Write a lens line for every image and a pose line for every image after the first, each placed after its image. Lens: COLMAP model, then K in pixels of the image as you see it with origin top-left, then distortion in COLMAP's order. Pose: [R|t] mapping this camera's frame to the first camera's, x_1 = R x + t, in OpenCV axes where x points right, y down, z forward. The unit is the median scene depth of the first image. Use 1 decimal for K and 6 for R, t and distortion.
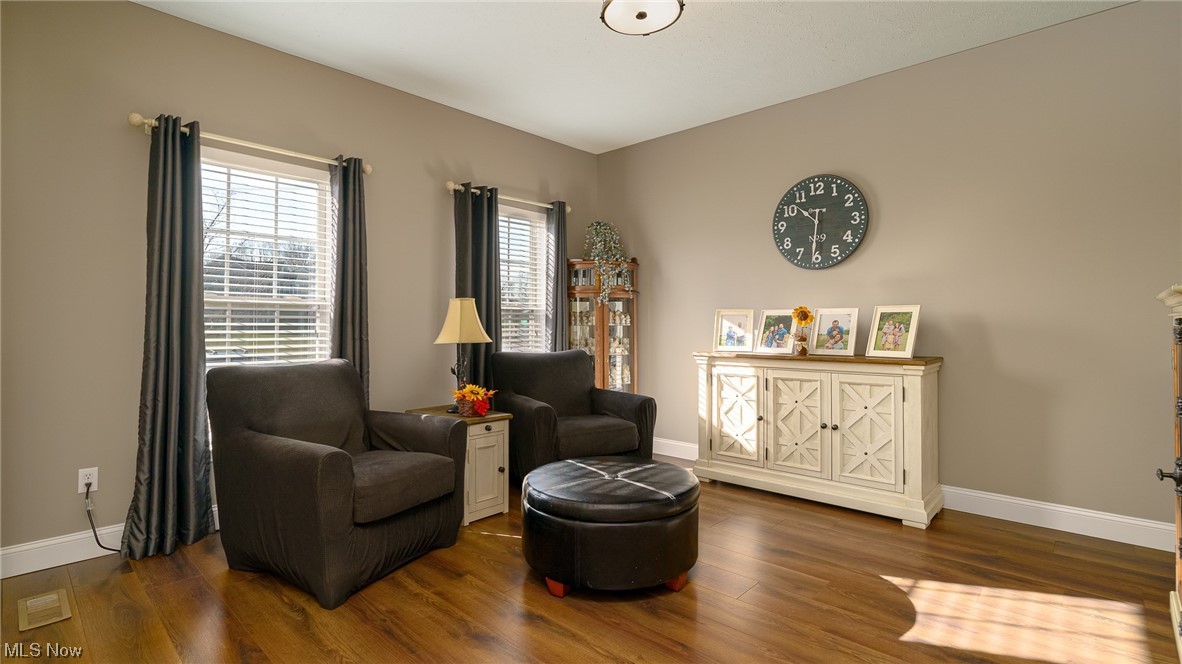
lens RADIAL K [[546.3, 0, 591.5], [0, 546.3, 321.2], [0, 0, 1]] dist [-0.003142, 0.001022]
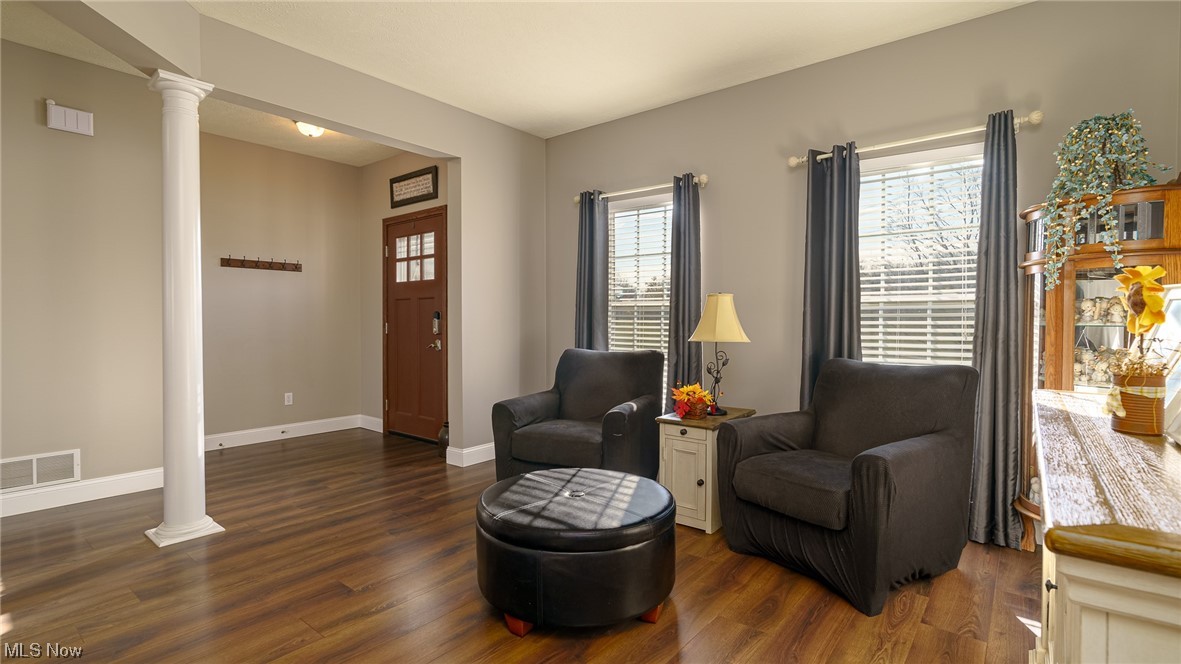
lens RADIAL K [[545.8, 0, 591.4], [0, 545.8, 332.9], [0, 0, 1]] dist [-0.003142, 0.001022]
pose [[0.074752, 0.022175, -0.996956, 0.362798], [0.000847, 0.999751, 0.022301, 0.001786], [0.997202, -0.002511, 0.074714, 0.381386]]
